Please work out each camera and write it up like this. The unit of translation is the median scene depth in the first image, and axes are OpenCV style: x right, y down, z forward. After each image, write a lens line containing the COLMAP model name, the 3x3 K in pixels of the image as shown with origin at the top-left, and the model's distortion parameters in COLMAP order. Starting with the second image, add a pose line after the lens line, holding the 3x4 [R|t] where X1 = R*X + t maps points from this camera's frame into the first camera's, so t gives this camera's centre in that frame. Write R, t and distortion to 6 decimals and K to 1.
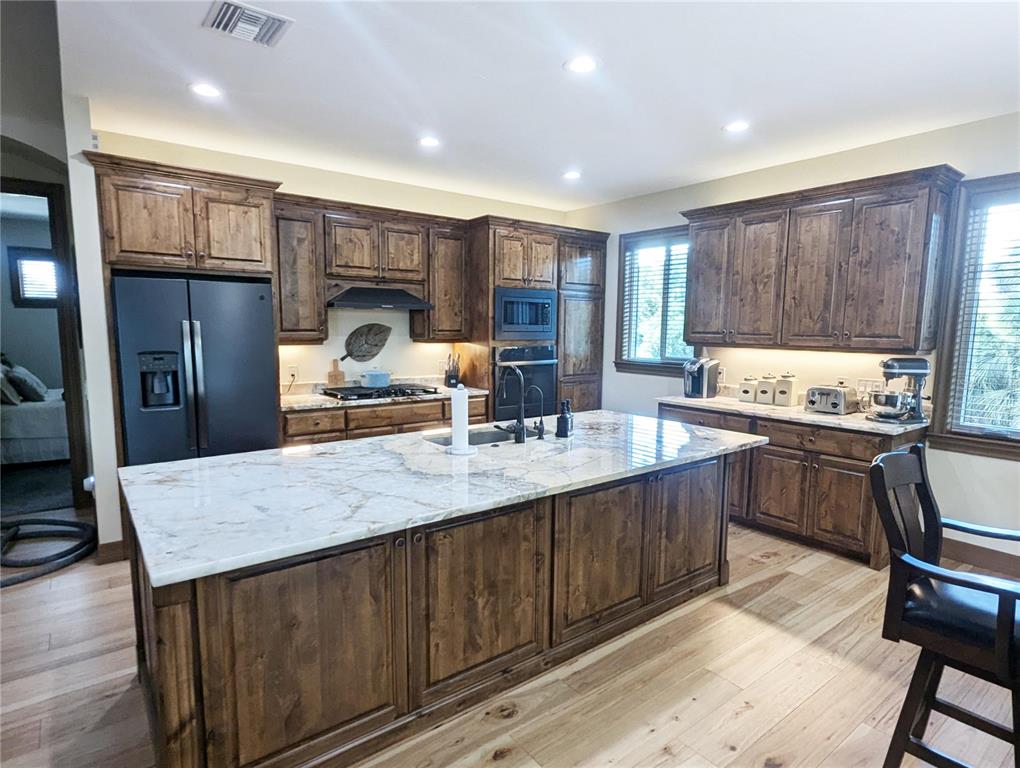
lens RADIAL K [[545.9, 0, 514.3], [0, 545.9, 392.7], [0, 0, 1]] dist [0.000890, 0.001289]
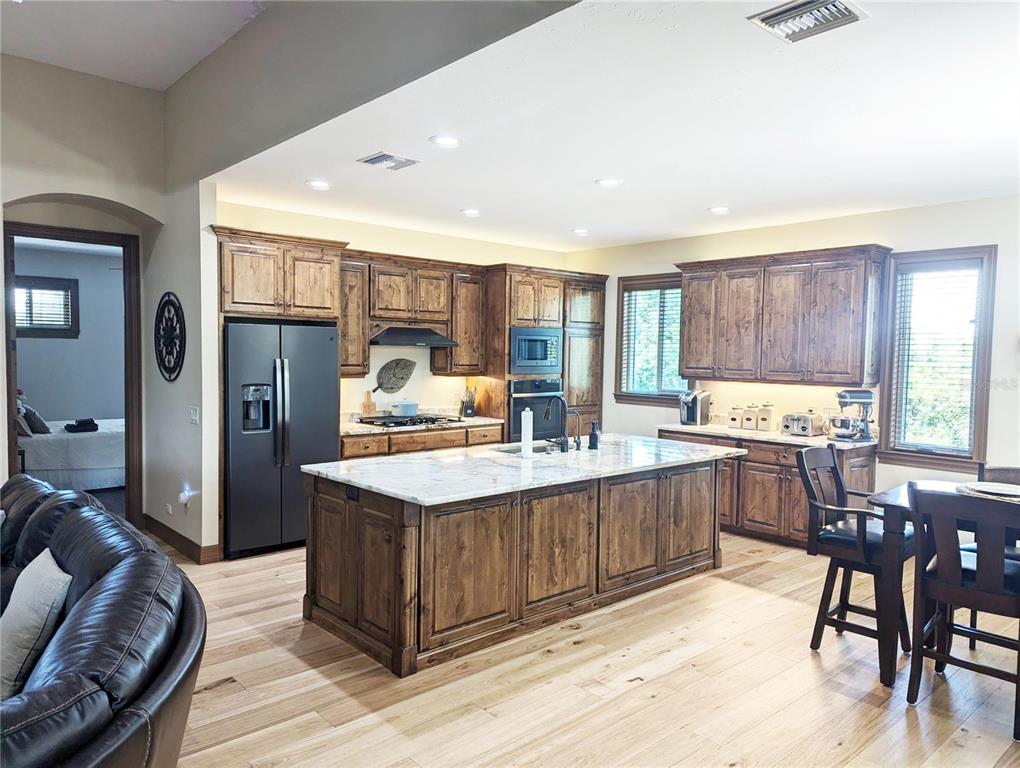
lens RADIAL K [[712.1, 0, 502.0], [0, 712.1, 390.4], [0, 0, 1]] dist [0.045987, -0.006582]
pose [[0.997337, 0.000812, 0.072932, -0.210052], [0.004039, 0.997789, -0.066337, 0.042977], [-0.072825, 0.066455, 0.995128, -0.572225]]
